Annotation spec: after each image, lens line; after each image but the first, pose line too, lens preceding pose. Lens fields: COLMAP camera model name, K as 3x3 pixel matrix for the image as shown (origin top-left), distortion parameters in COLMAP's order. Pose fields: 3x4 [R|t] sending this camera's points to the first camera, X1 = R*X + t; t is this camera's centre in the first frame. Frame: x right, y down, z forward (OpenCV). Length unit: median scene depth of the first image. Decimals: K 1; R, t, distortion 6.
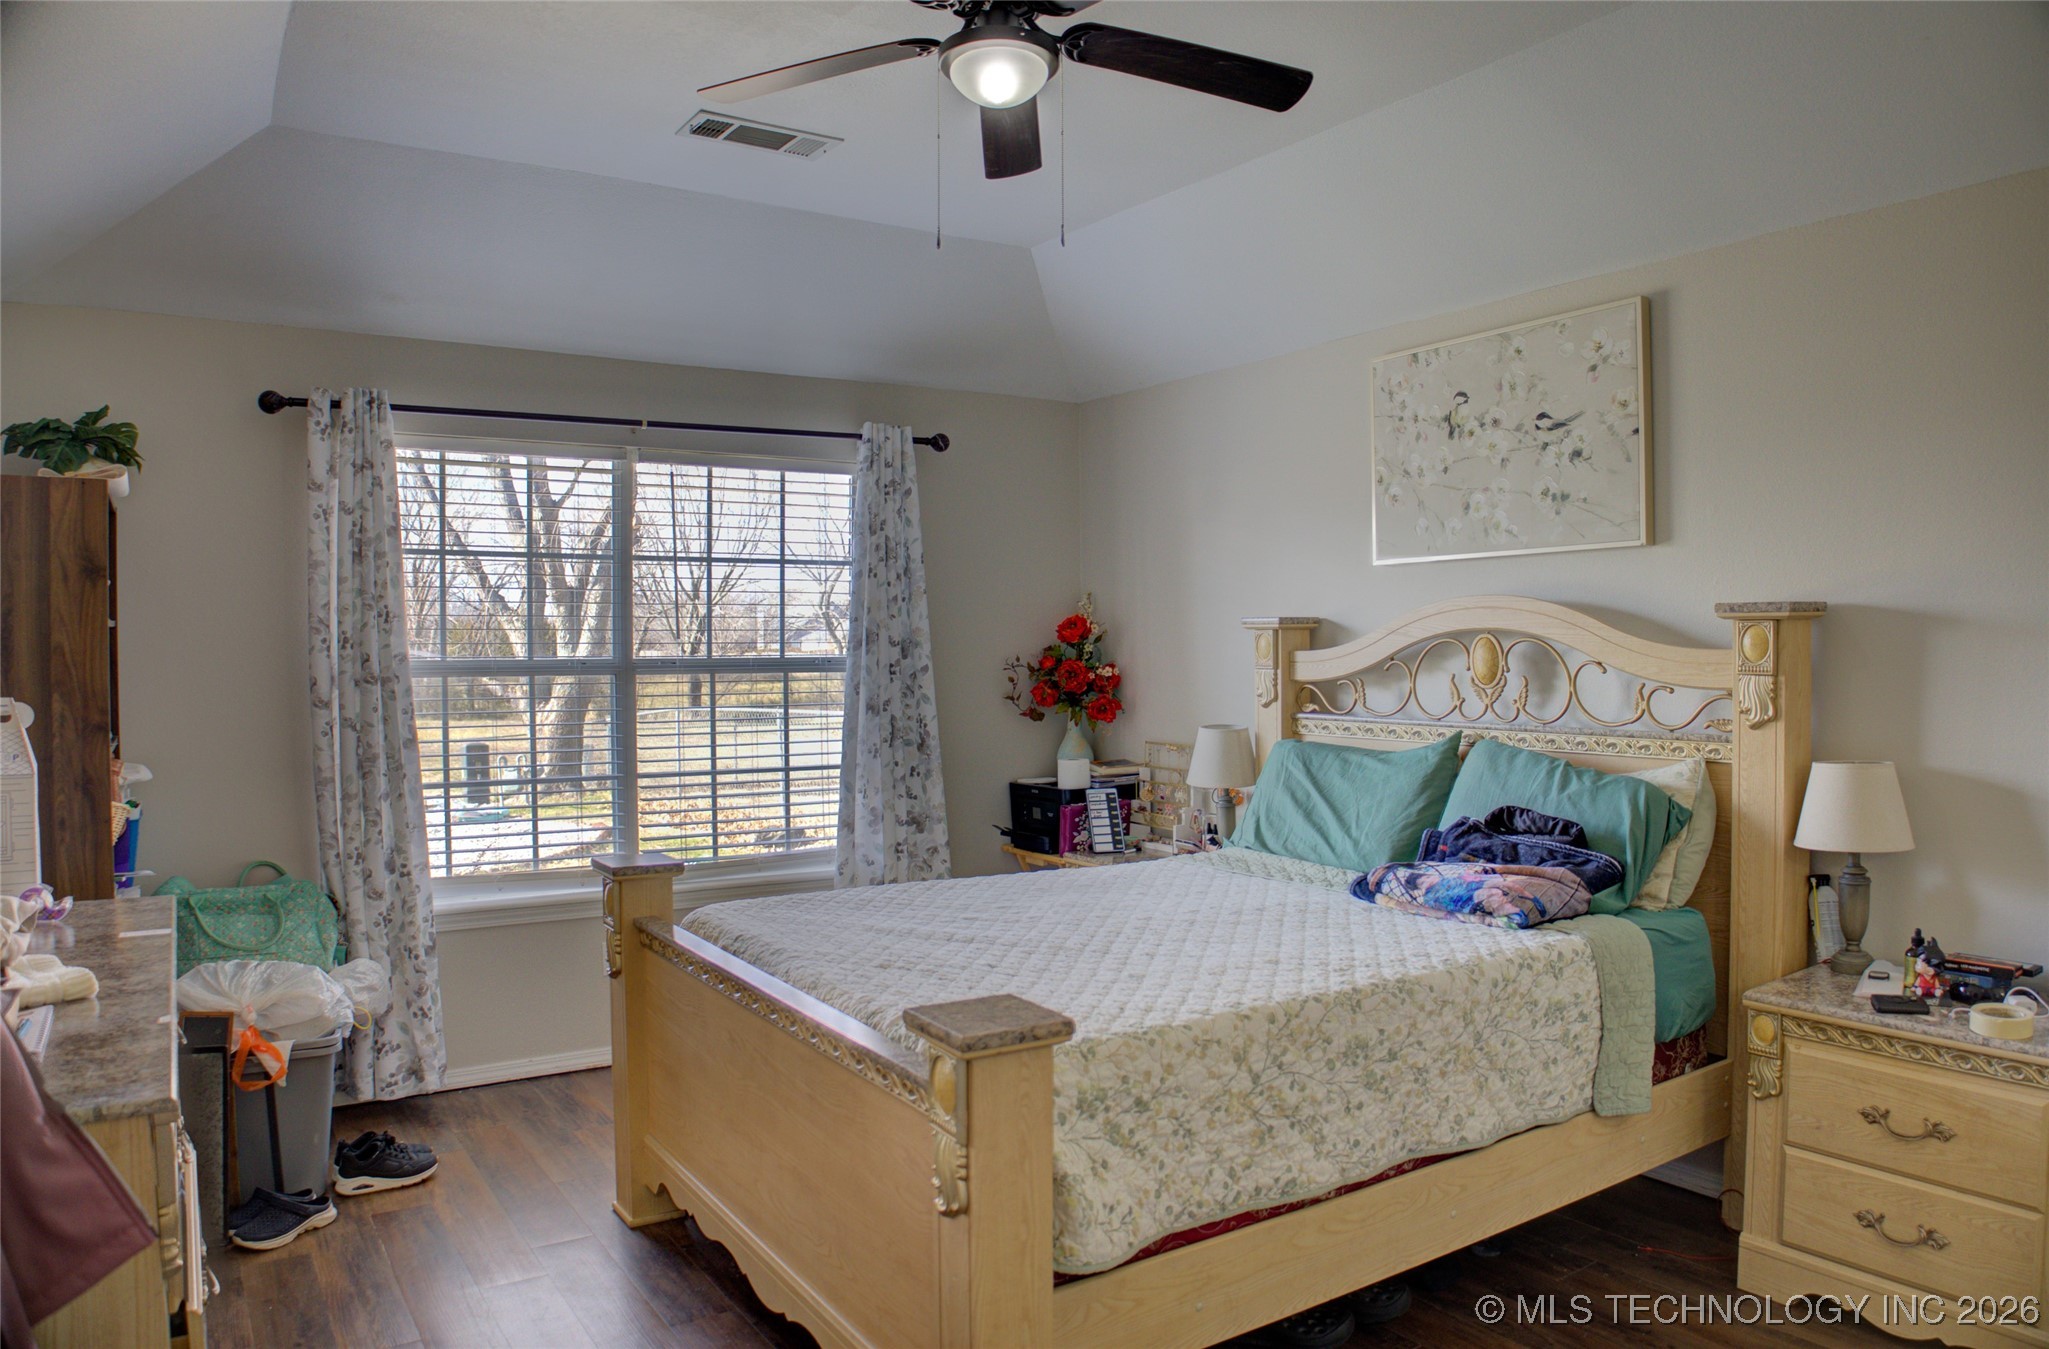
lens RADIAL K [[1373.6, 0, 1017.8], [0, 1373.6, 680.1], [0, 0, 1]] dist [-0.197767, 0.186192]
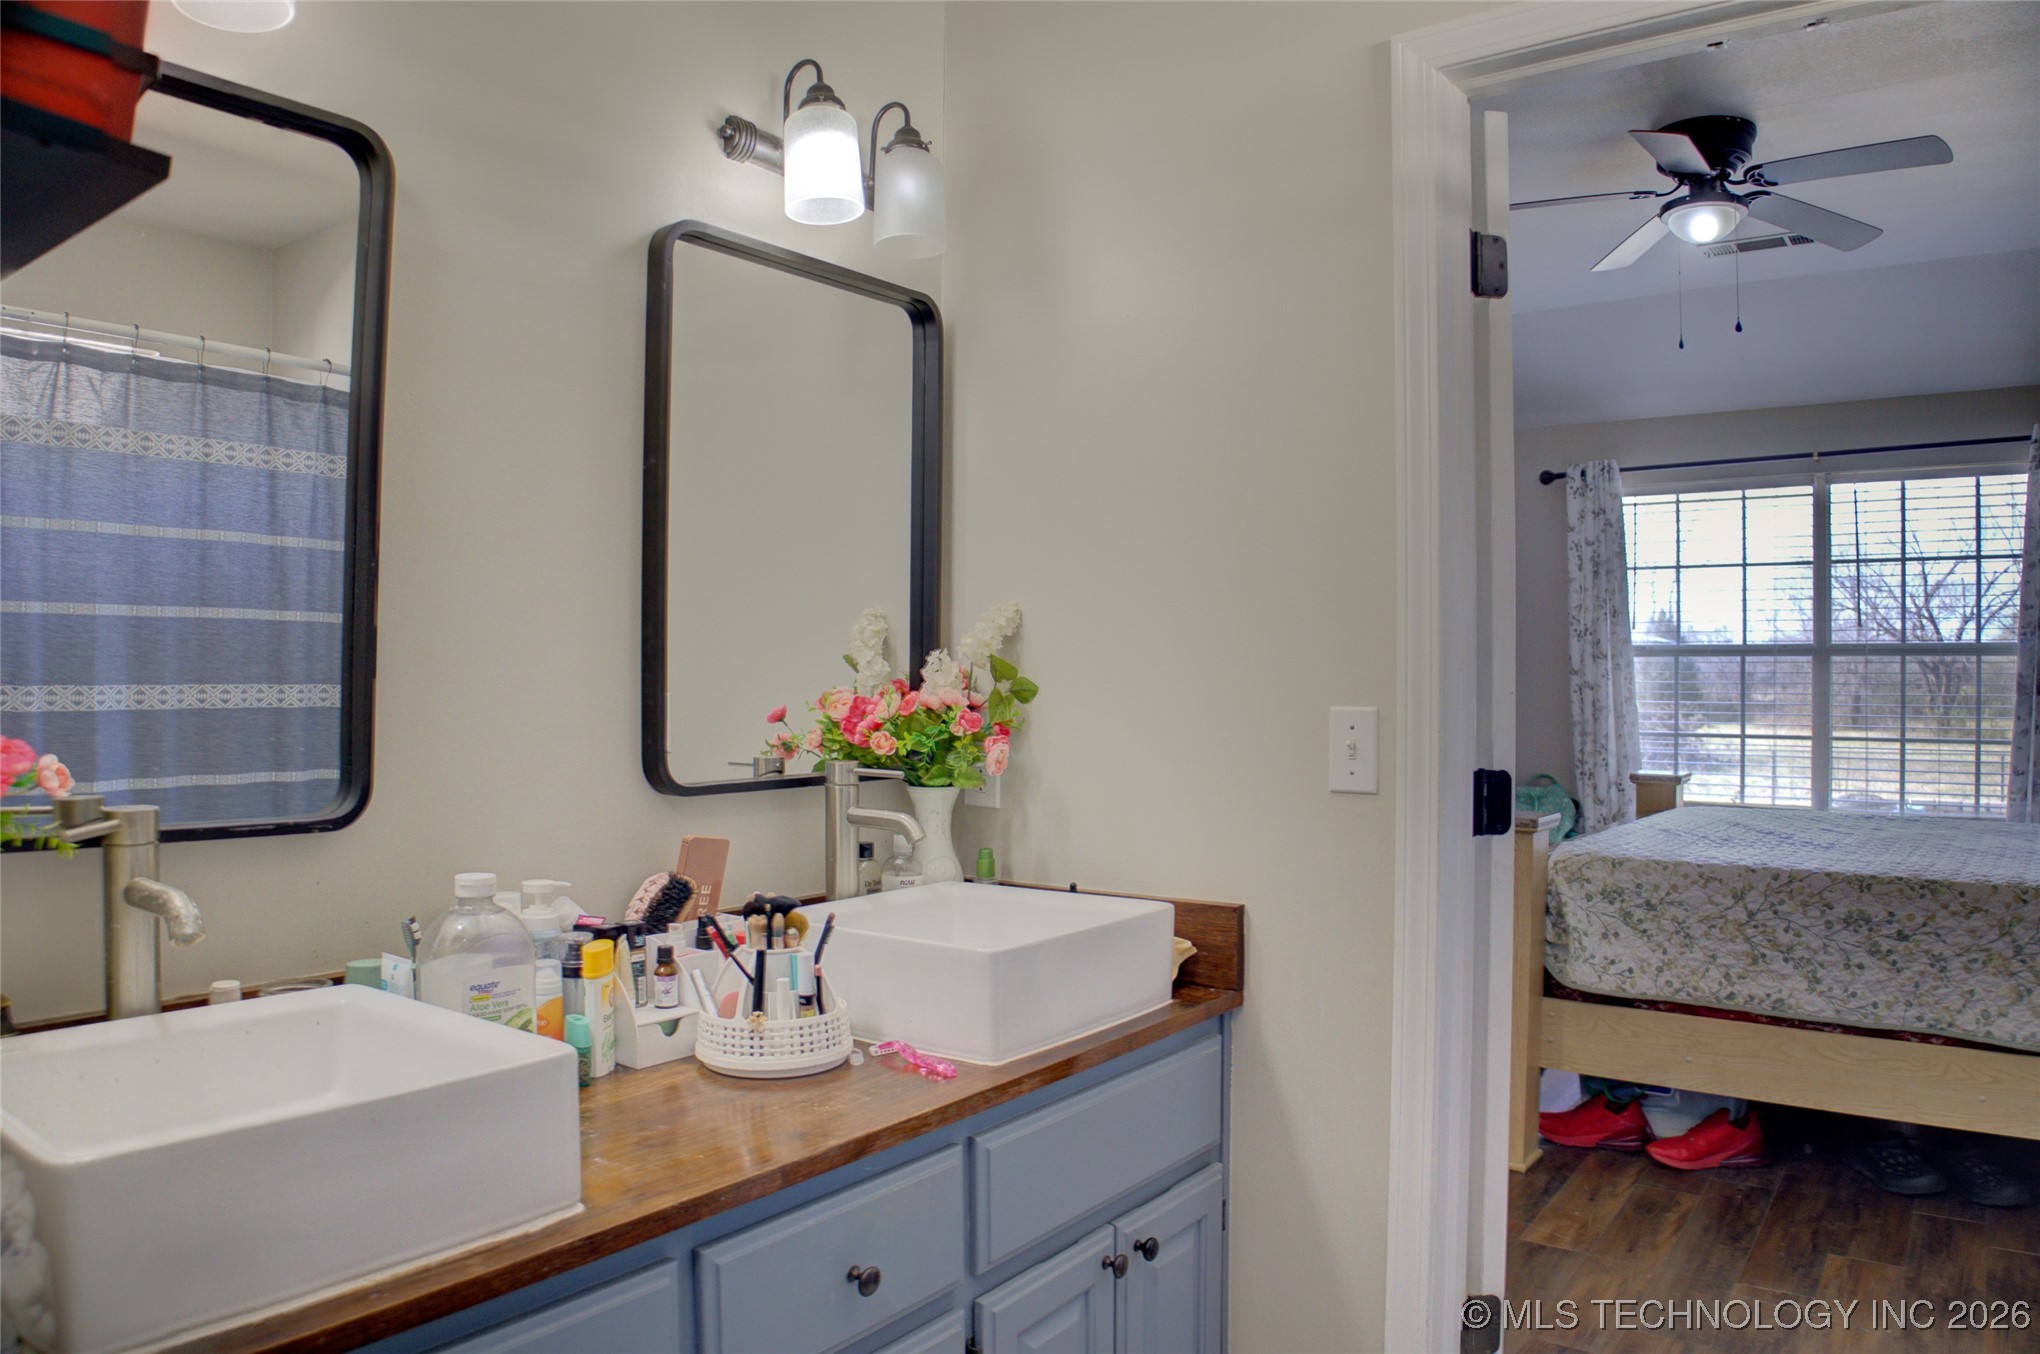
lens RADIAL K [[1376.0, 0, 1028.7], [0, 1376.0, 669.9], [0, 0, 1]] dist [-0.119091, 0.018343]
pose [[0.330294, 0.005951, -0.943859, 0.896640], [-0.027306, 0.999622, -0.003253, 0.047007], [0.943483, 0.026847, 0.330332, -0.130951]]
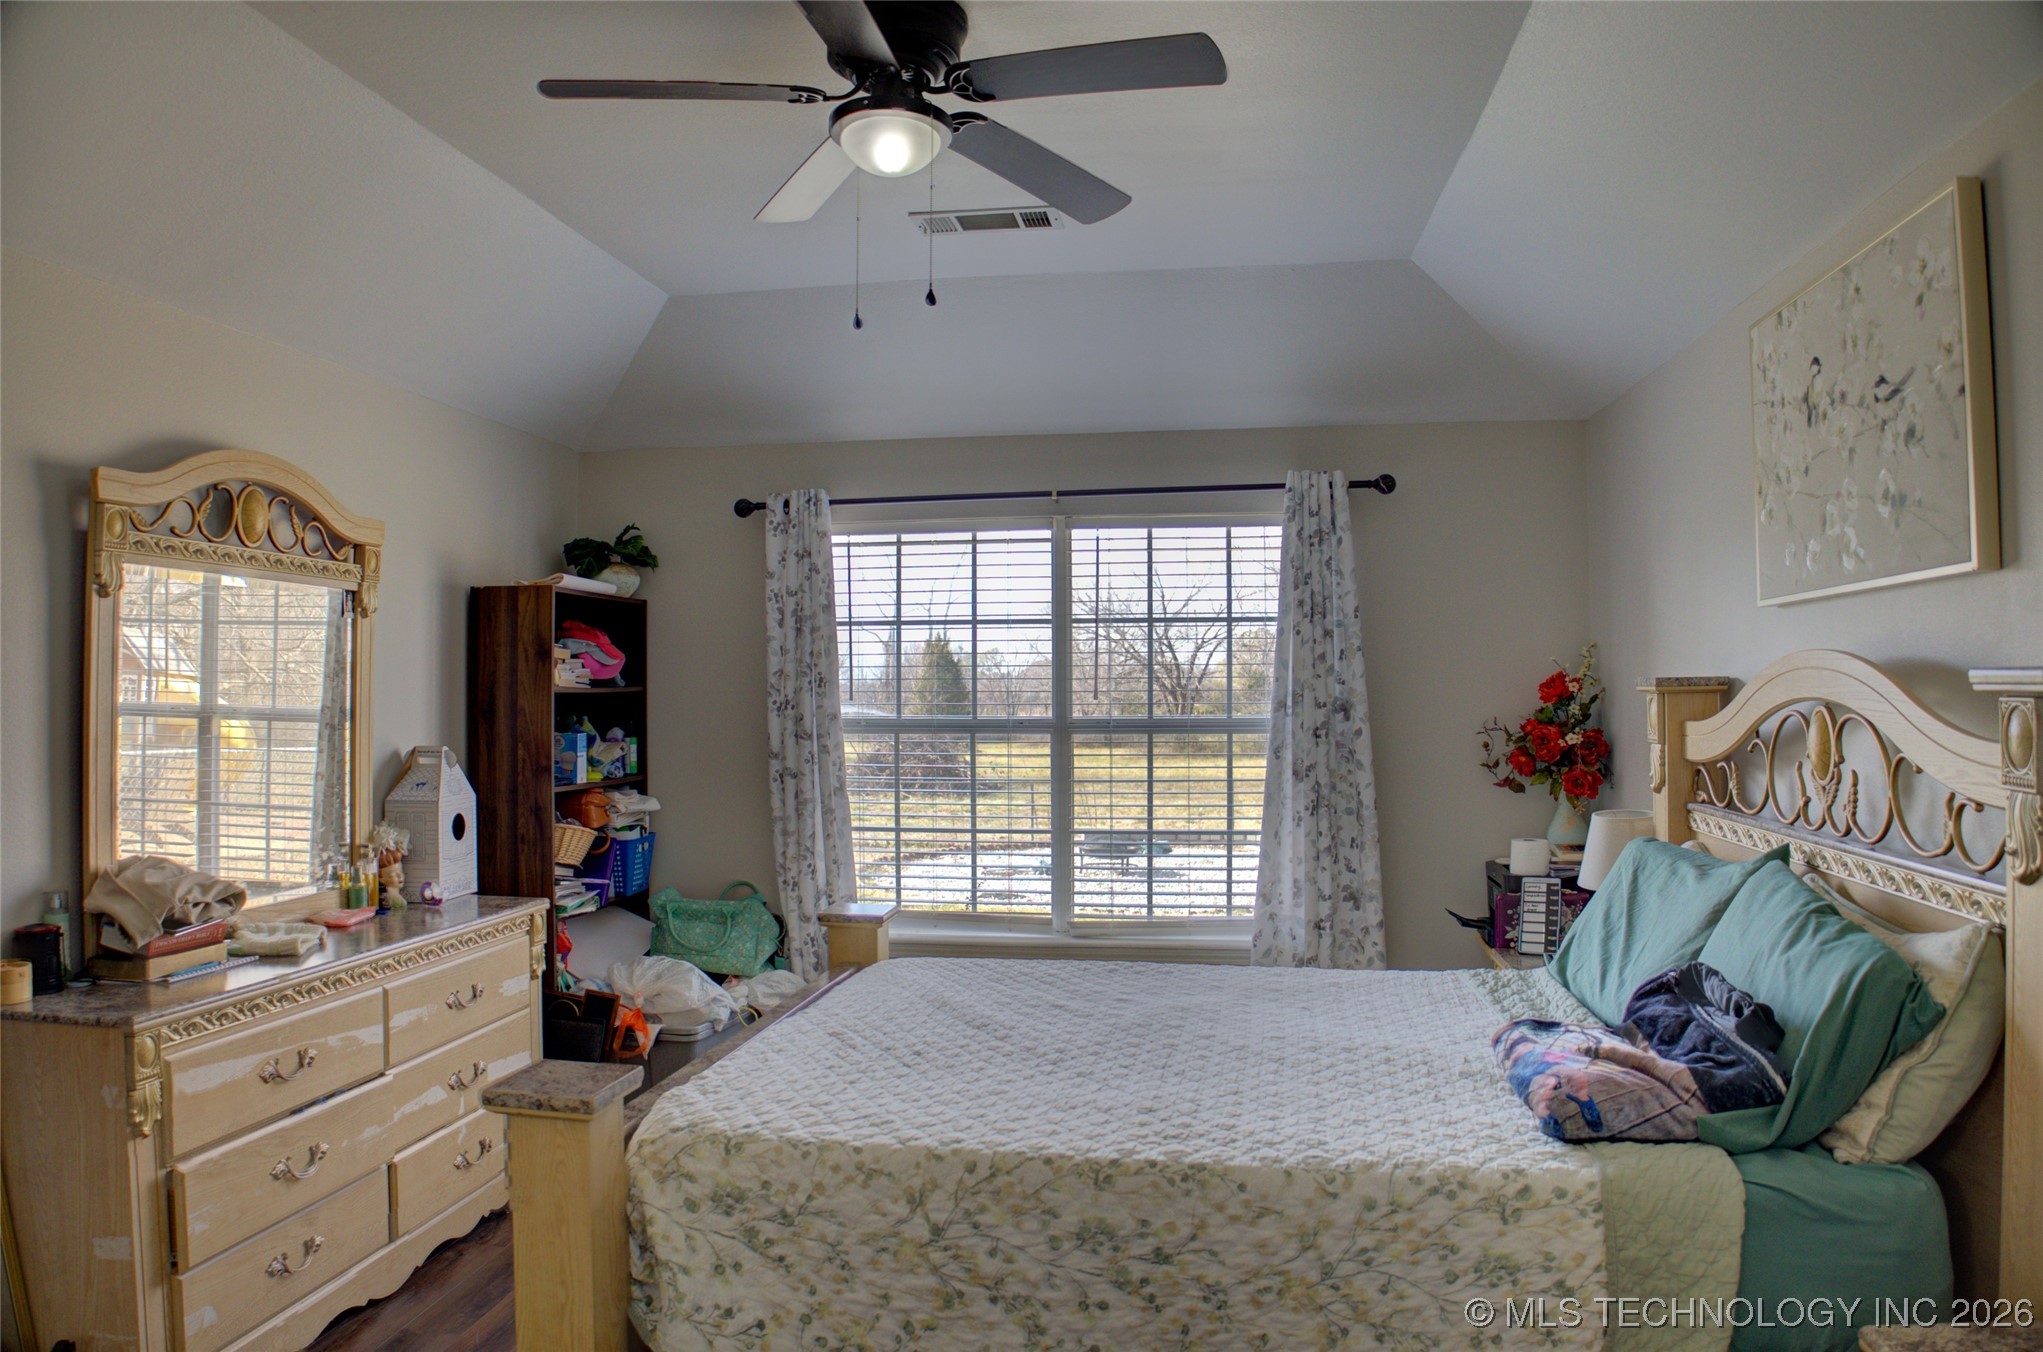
lens RADIAL K [[1378.0, 0, 1030.3], [0, 1378.0, 668.9], [0, 0, 1]] dist [-0.119091, 0.018343]
pose [[0.746113, -0.008196, -0.665769, 0.589507], [-0.014506, 0.999487, -0.028561, -0.033628], [0.665661, 0.030967, 0.745611, 0.268371]]
